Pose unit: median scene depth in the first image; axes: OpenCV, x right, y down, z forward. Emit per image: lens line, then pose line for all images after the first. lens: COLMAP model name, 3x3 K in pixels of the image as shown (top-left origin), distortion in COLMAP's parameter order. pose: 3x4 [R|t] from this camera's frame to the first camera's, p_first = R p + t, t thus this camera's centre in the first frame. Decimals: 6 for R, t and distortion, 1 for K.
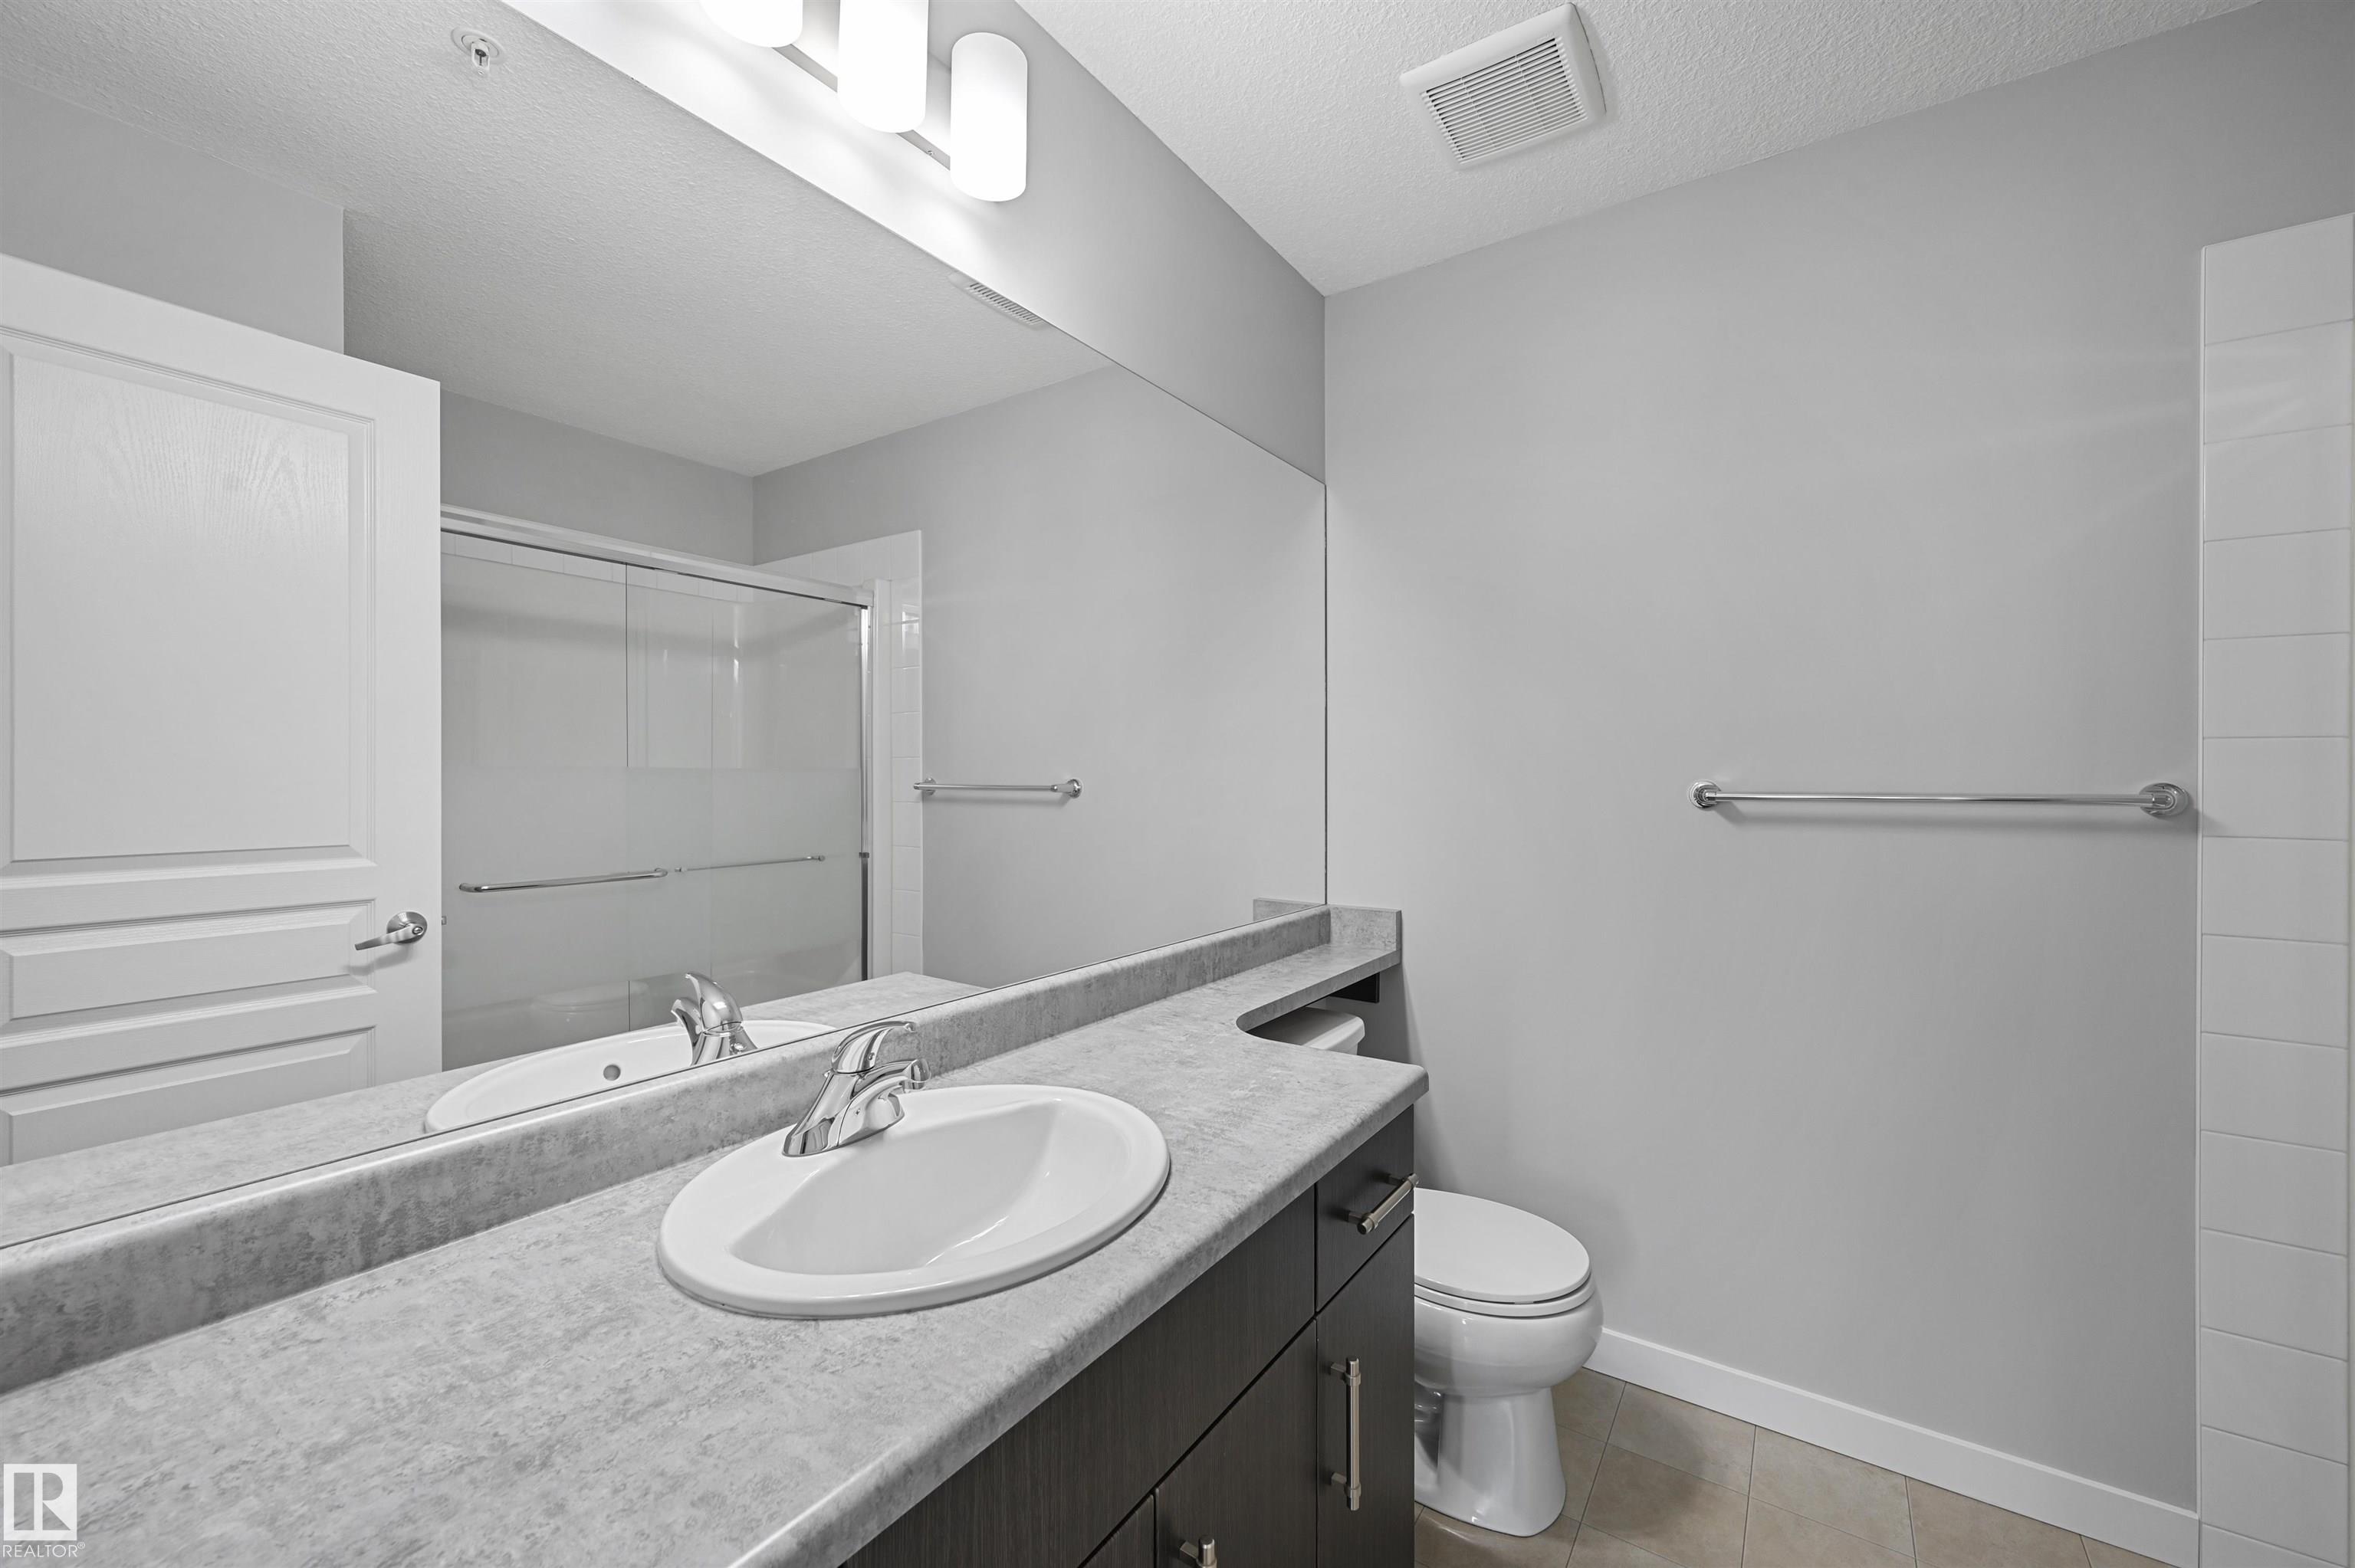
lens RADIAL K [[916.4, 0, 1180.6], [0, 916.4, 778.7], [0, 0, 1]] dist [0.003924, 0.000016]
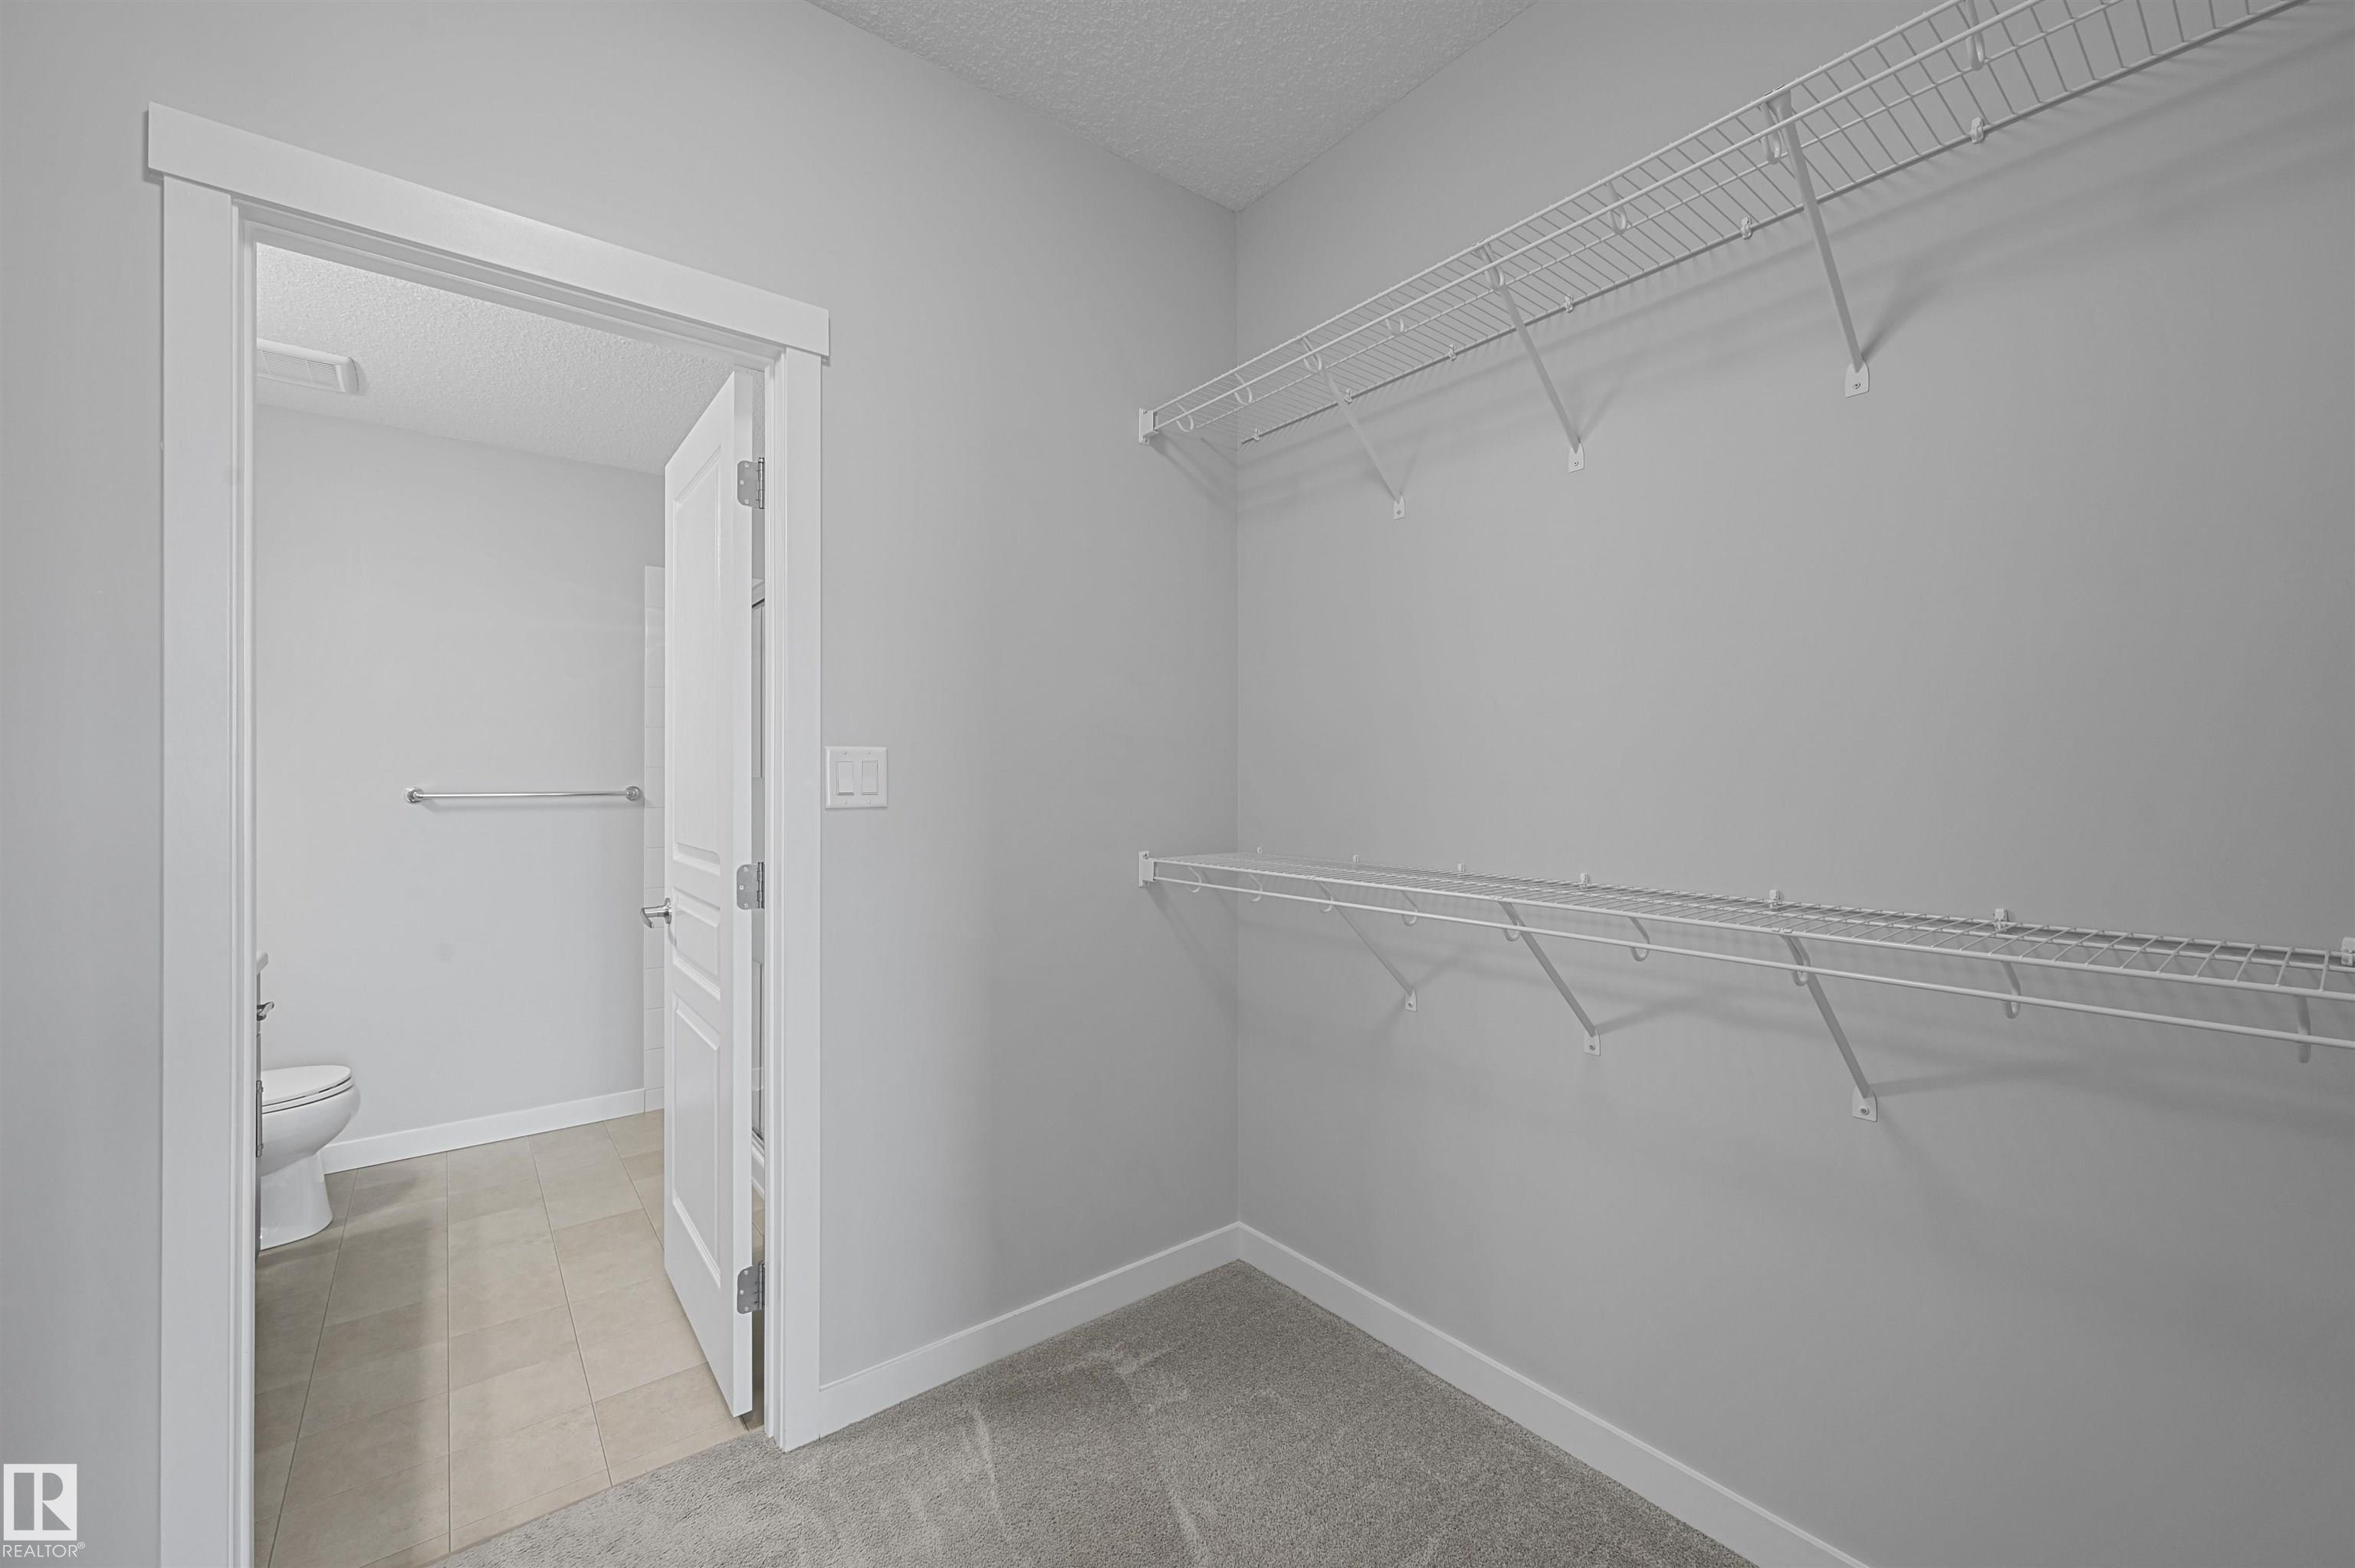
lens RADIAL K [[916.4, 0, 1179.3], [0, 916.4, 776.6], [0, 0, 1]] dist [0.003924, 0.000016]
pose [[0.278348, 0.005204, 0.960466, -0.763527], [0.005810, 0.999958, -0.007102, 0.005385], [-0.960463, 0.007557, 0.278306, -0.947963]]
